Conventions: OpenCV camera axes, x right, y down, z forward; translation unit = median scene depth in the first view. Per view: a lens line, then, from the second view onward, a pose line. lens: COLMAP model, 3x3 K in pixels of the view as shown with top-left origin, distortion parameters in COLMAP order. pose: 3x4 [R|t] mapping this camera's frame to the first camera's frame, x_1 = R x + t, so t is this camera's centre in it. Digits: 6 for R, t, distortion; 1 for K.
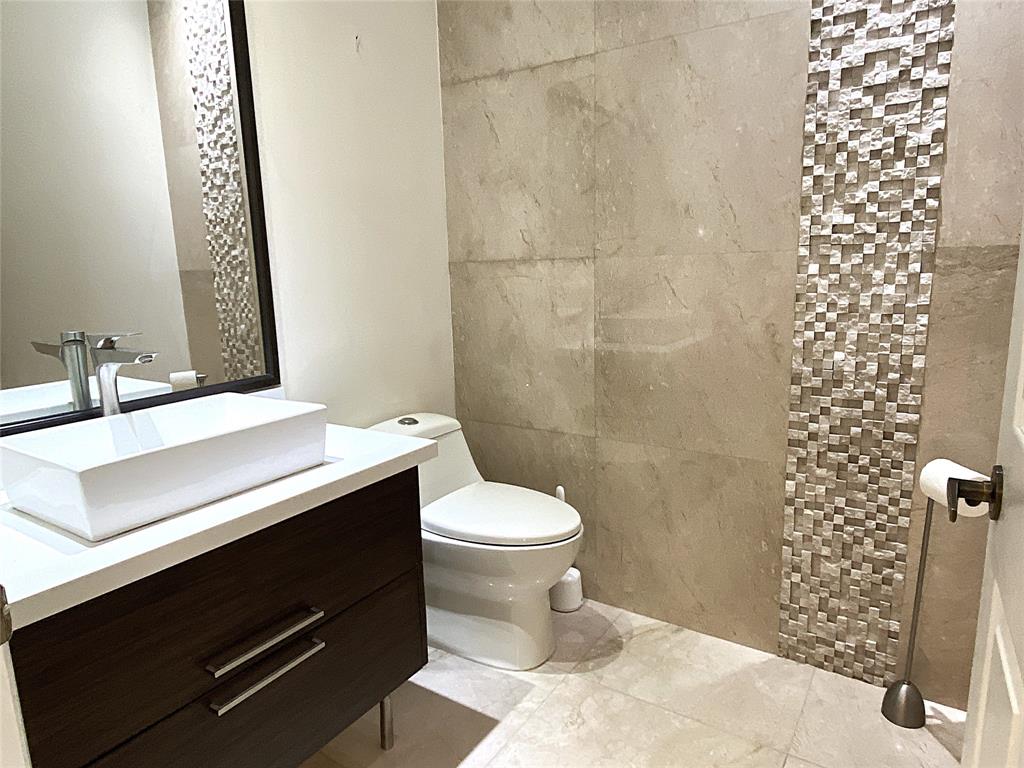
lens RADIAL K [[658.9, 0, 518.4], [0, 658.9, 389.1], [0, 0, 1]] dist [0.046792, -0.026251]
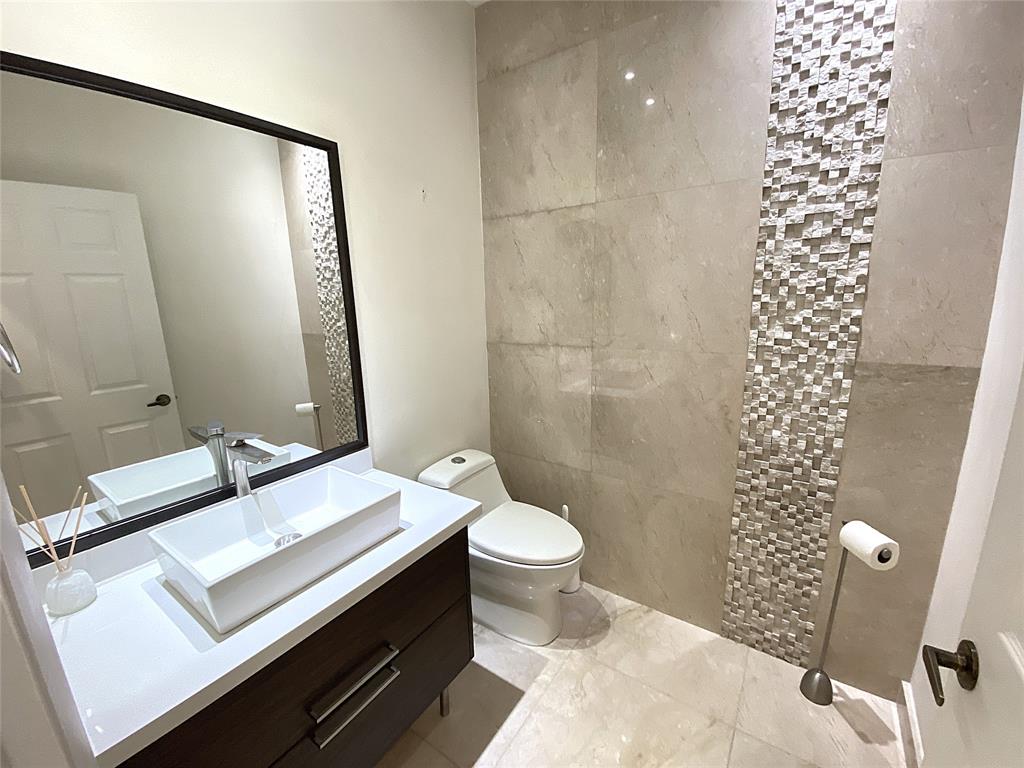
lens RADIAL K [[422.4, 0, 516.3], [0, 422.4, 384.9], [0, 0, 1]] dist [0.014093, -0.003779]
pose [[0.999792, 0.006014, -0.019490, -0.030190], [-0.005356, 0.999420, 0.033640, -0.164487], [0.019681, -0.033529, 0.999244, 0.119633]]
